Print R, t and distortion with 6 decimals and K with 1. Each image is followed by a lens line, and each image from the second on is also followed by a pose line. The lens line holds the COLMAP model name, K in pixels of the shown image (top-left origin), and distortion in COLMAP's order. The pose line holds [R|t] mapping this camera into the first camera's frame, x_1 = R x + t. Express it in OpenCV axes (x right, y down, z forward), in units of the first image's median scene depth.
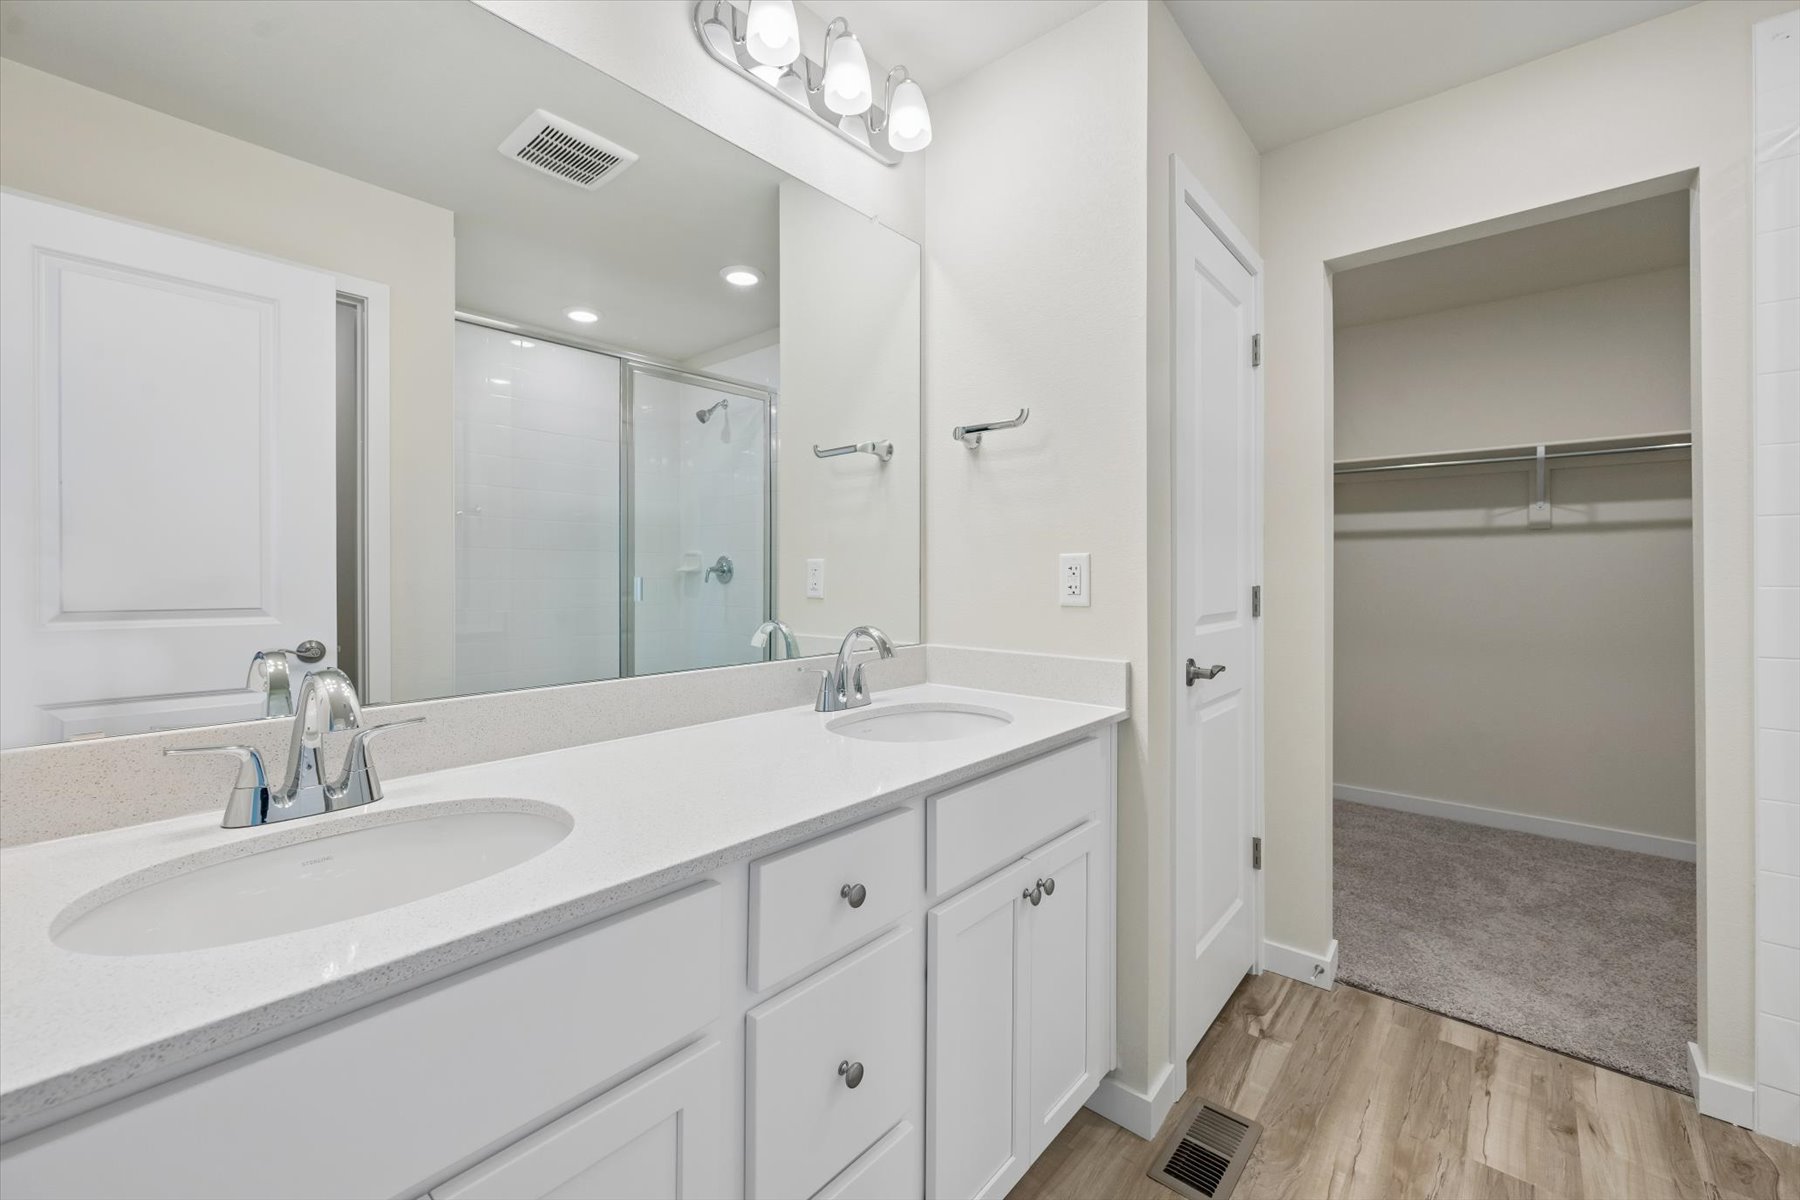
lens RADIAL K [[725.2, 0, 899.9], [0, 725.2, 582.4], [0, 0, 1]] dist [0.000073, -0.000033]
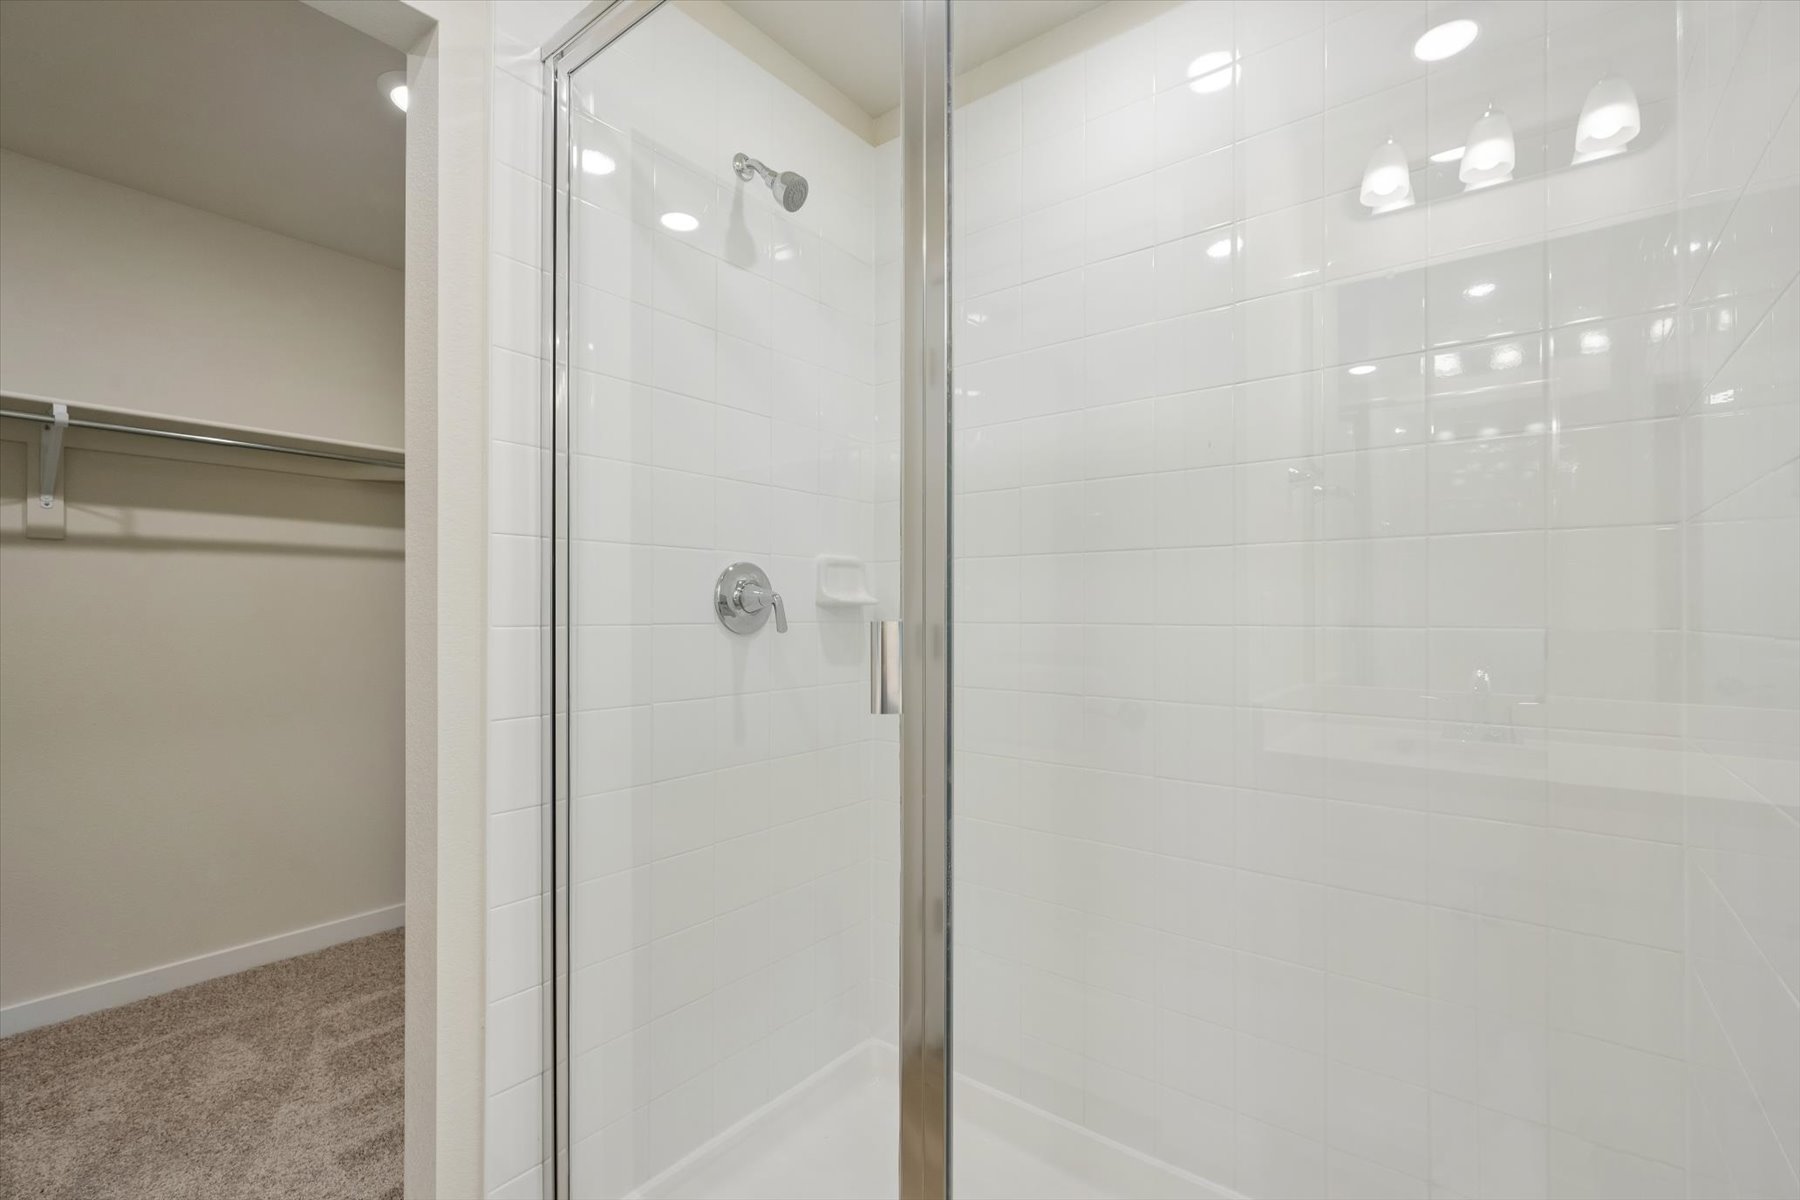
lens RADIAL K [[789.5, 0, 900.2], [0, 789.5, 602.1], [0, 0, 1]] dist [0.001809, 0.000302]
pose [[-0.046773, 0.010310, 0.998852, 0.177683], [0.010000, 0.999901, -0.009852, -0.005083], [-0.998856, 0.009527, -0.046871, 0.316534]]
